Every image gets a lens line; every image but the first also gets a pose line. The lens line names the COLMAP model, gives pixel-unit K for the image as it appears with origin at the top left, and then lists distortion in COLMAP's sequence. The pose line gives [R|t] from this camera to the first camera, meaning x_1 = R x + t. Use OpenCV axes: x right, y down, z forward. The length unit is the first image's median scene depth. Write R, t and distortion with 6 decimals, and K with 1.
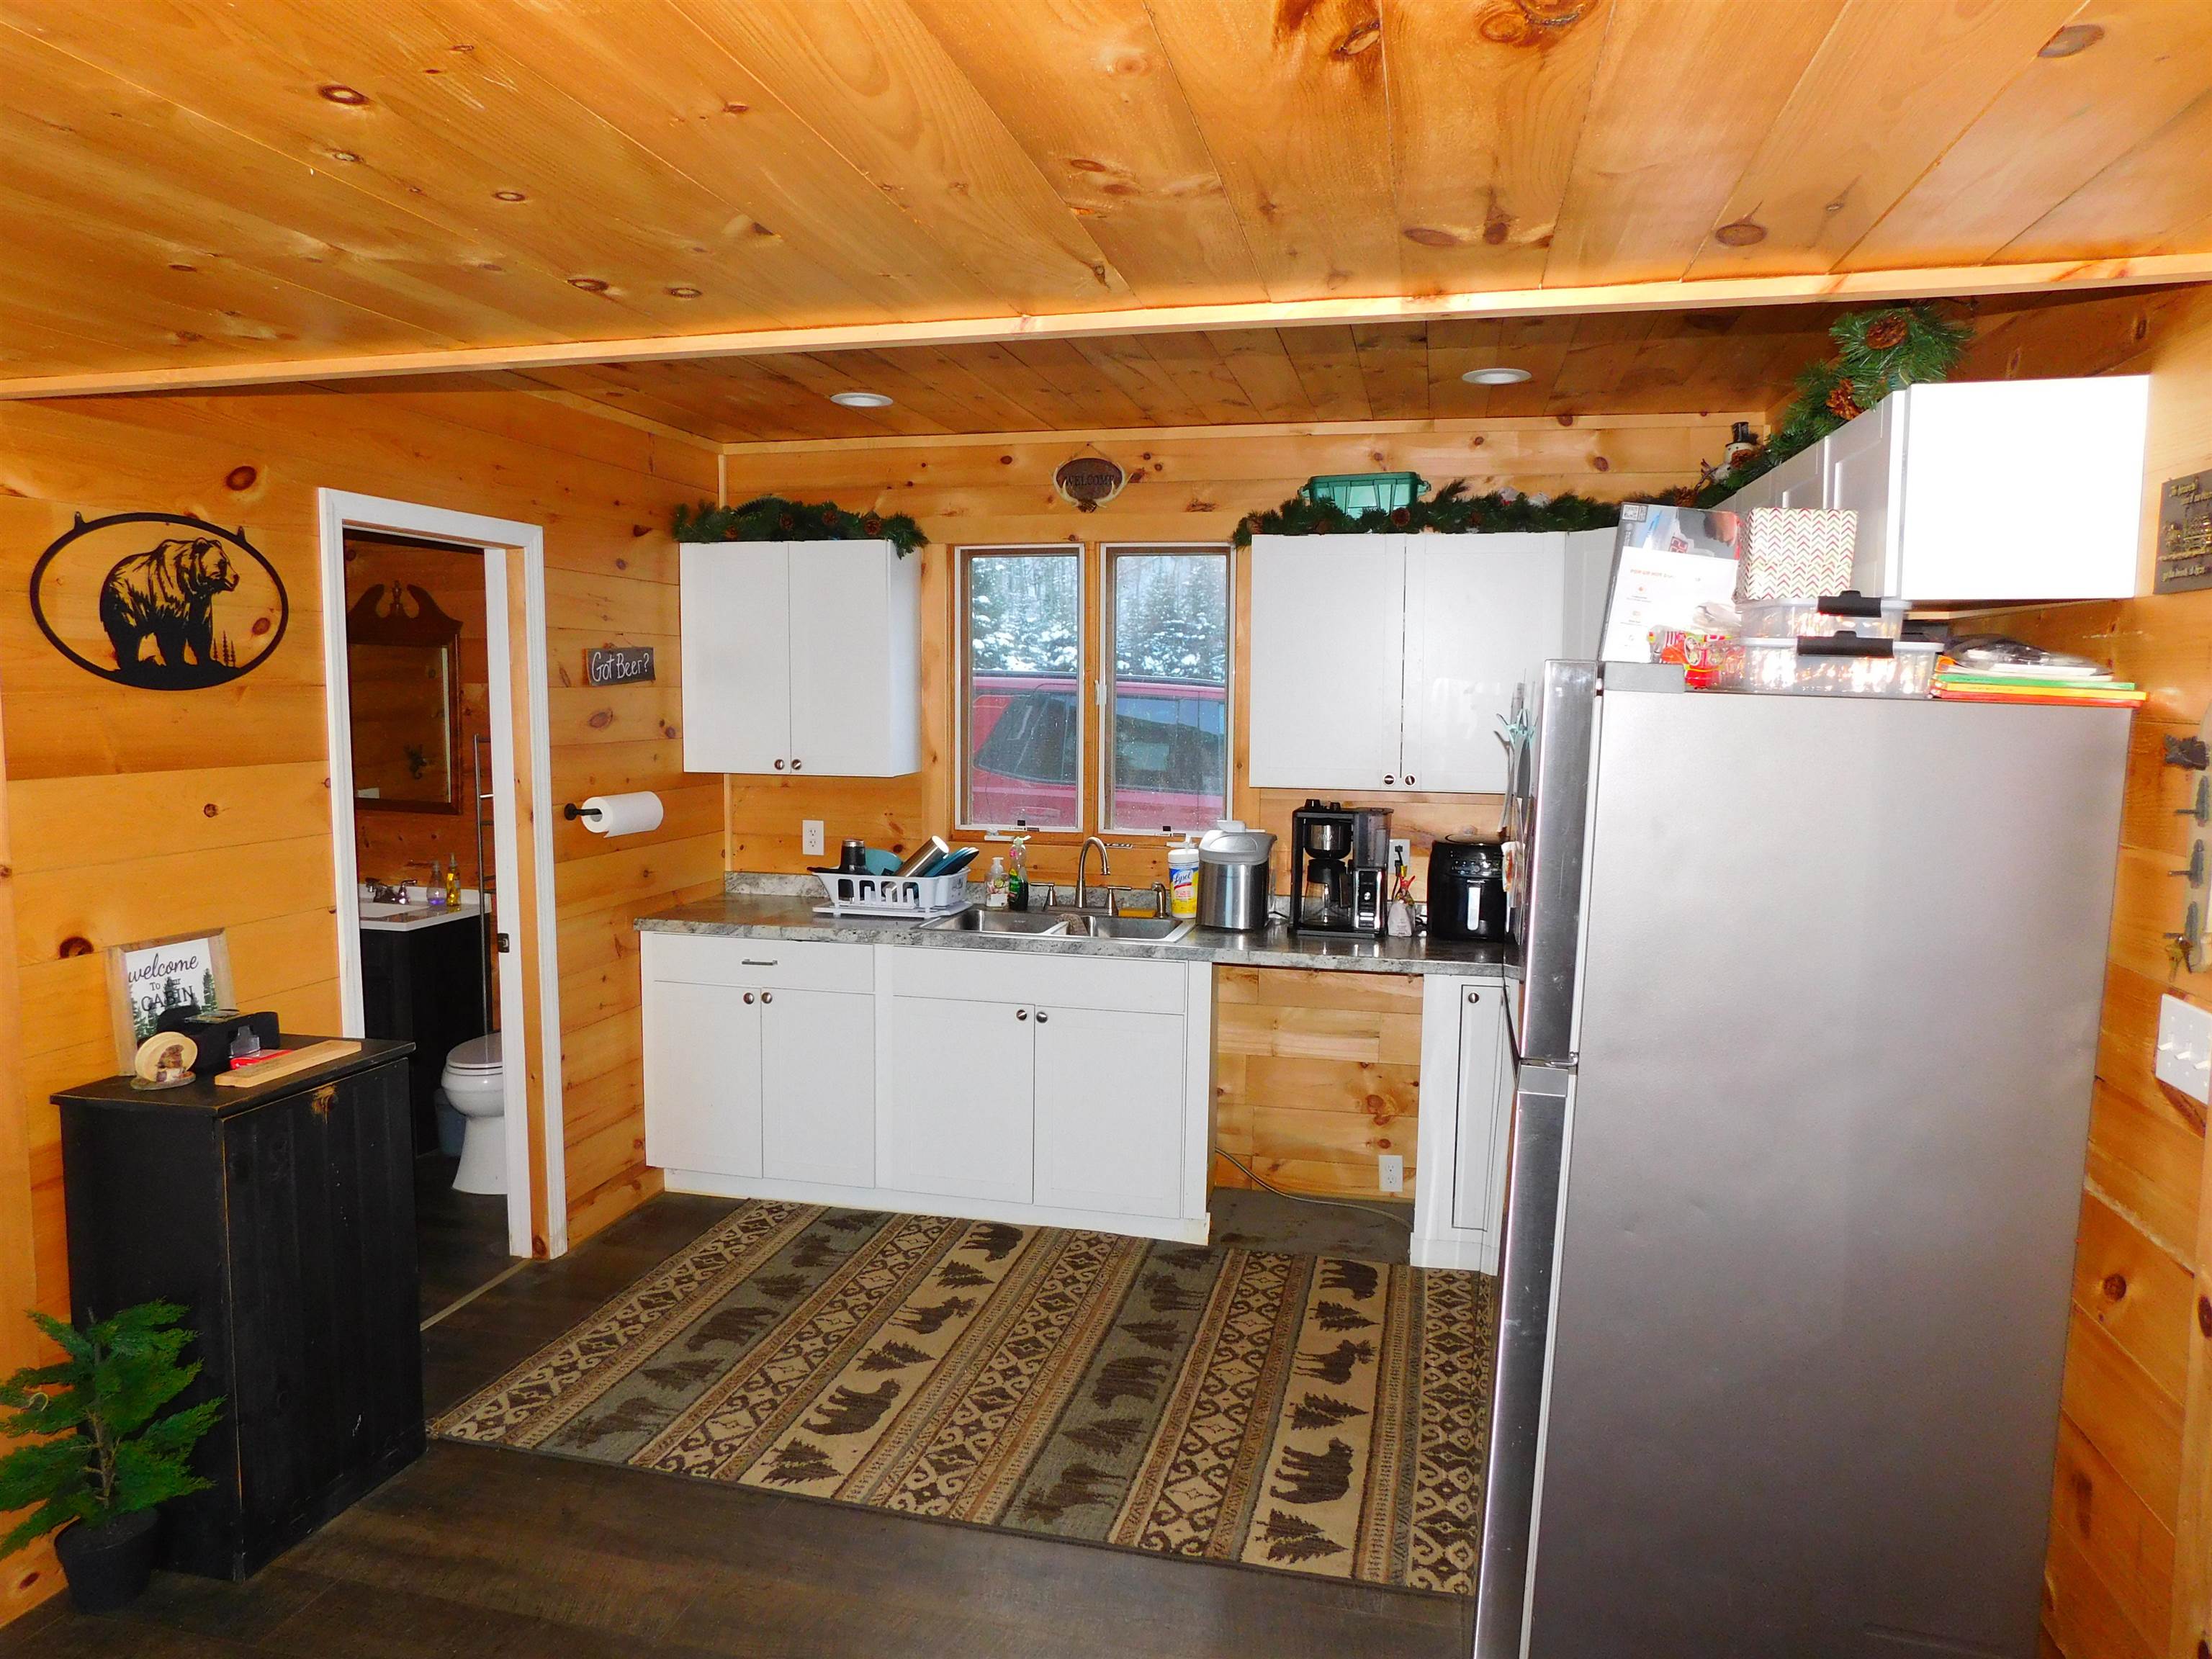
lens RADIAL K [[1481.4, 0, 1067.1], [0, 1481.4, 832.3], [0, 0, 1]] dist [-0.068885, 0.047740]
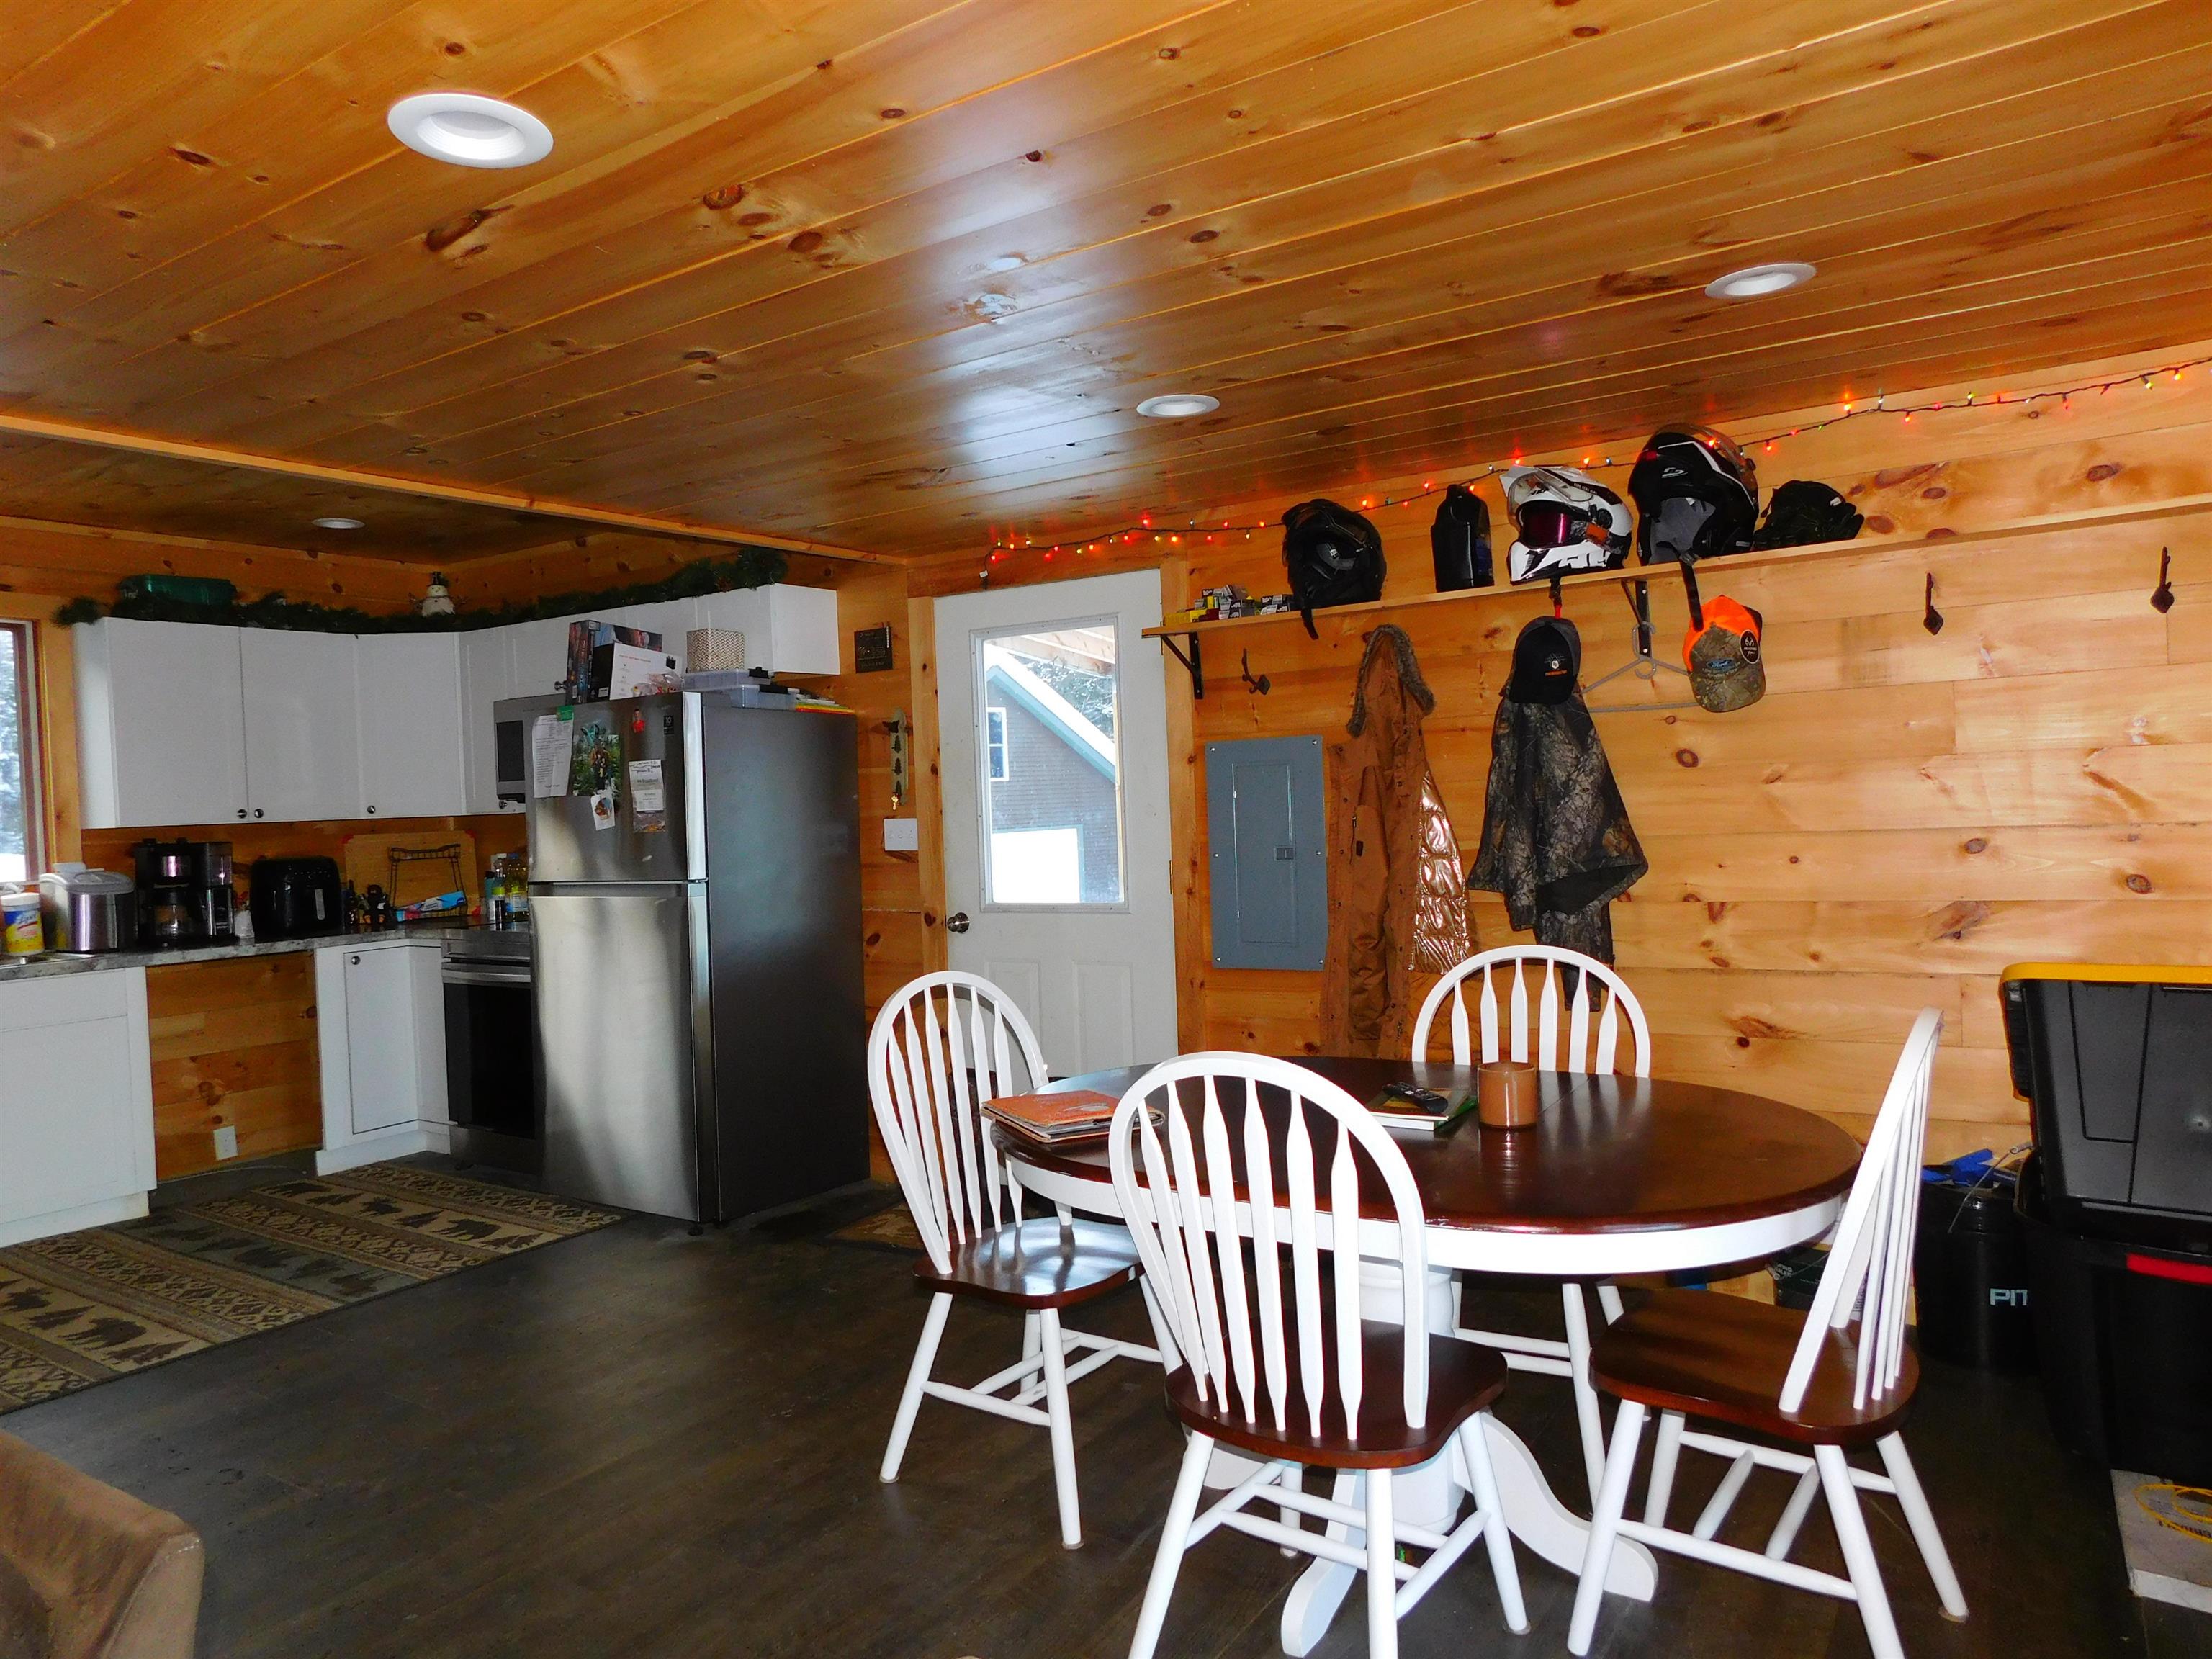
lens RADIAL K [[1475.4, 0, 1112.8], [0, 1475.4, 822.5], [0, 0, 1]] dist [-0.061311, 0.050757]
pose [[0.334195, -0.040271, 0.941643, -0.756605], [0.134957, 0.990836, -0.005522, 0.085511], [-0.932792, 0.128926, 0.336568, -0.145609]]
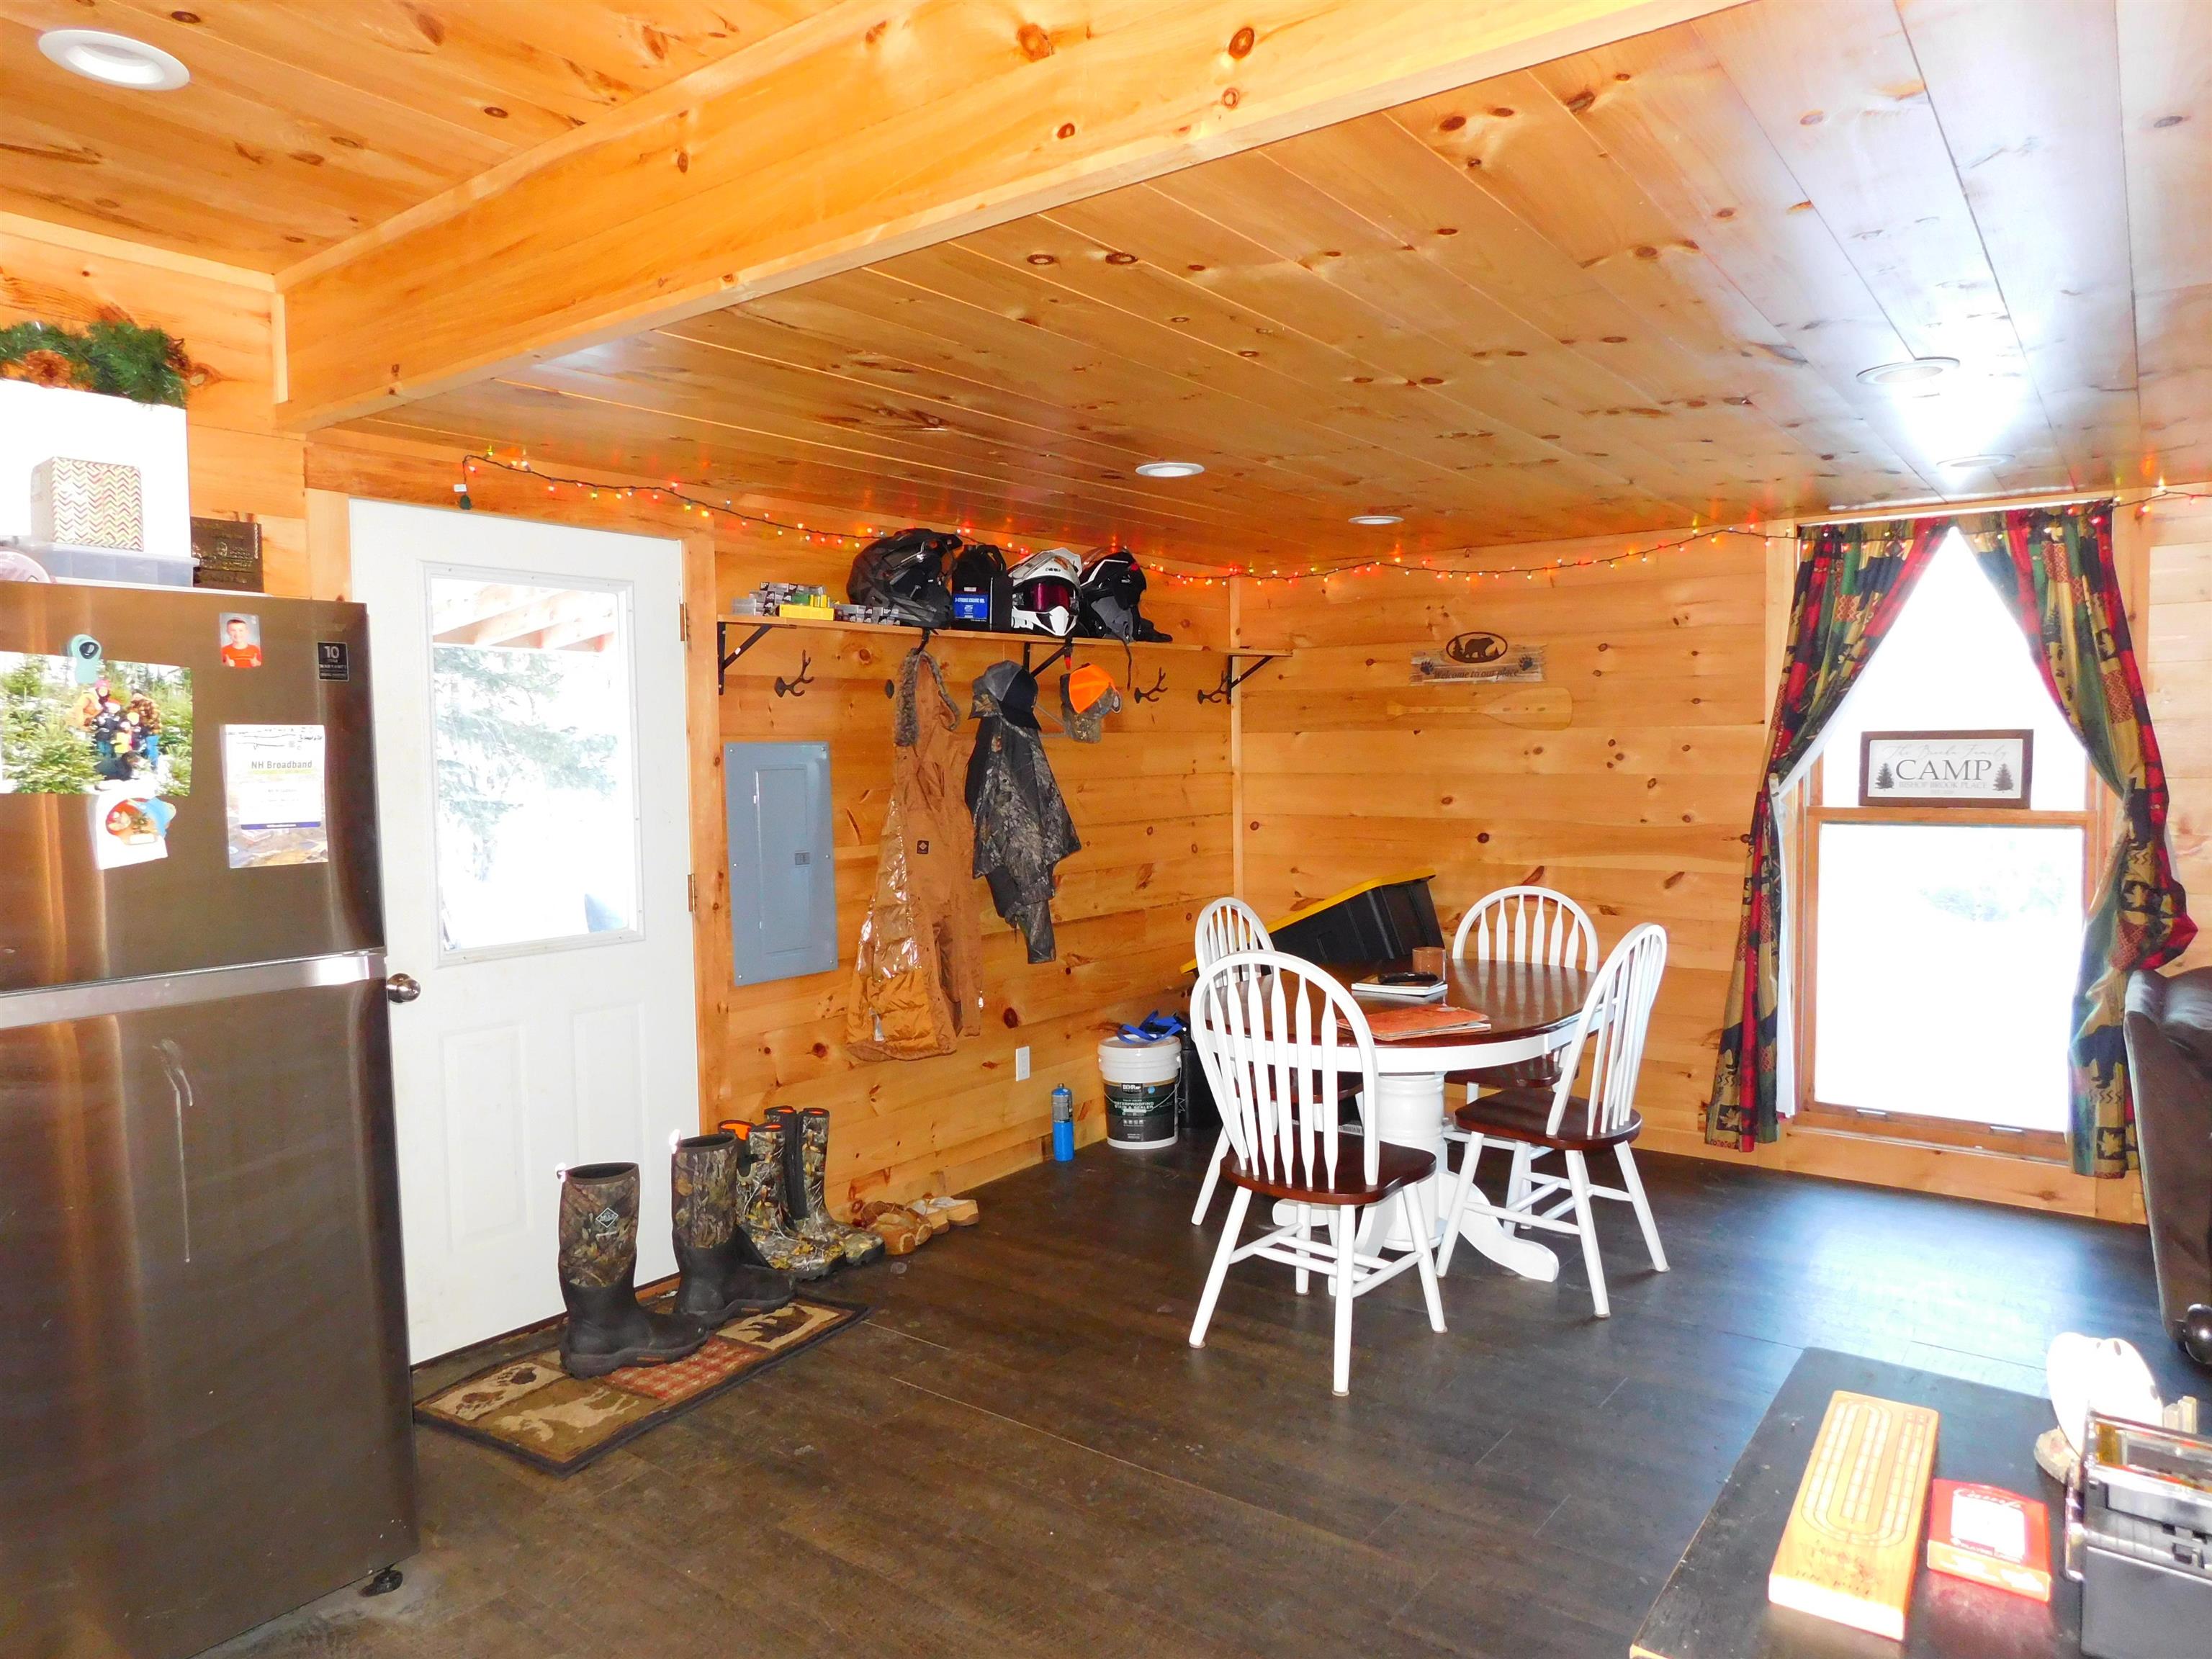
lens RADIAL K [[1475.4, 0, 1112.8], [0, 1475.4, 822.5], [0, 0, 1]] dist [-0.061311, 0.050757]
pose [[-0.921285, -0.015290, 0.388587, -0.346517], [0.042380, 0.989328, 0.139403, -0.042227], [-0.386572, 0.144898, -0.910805, 0.945209]]
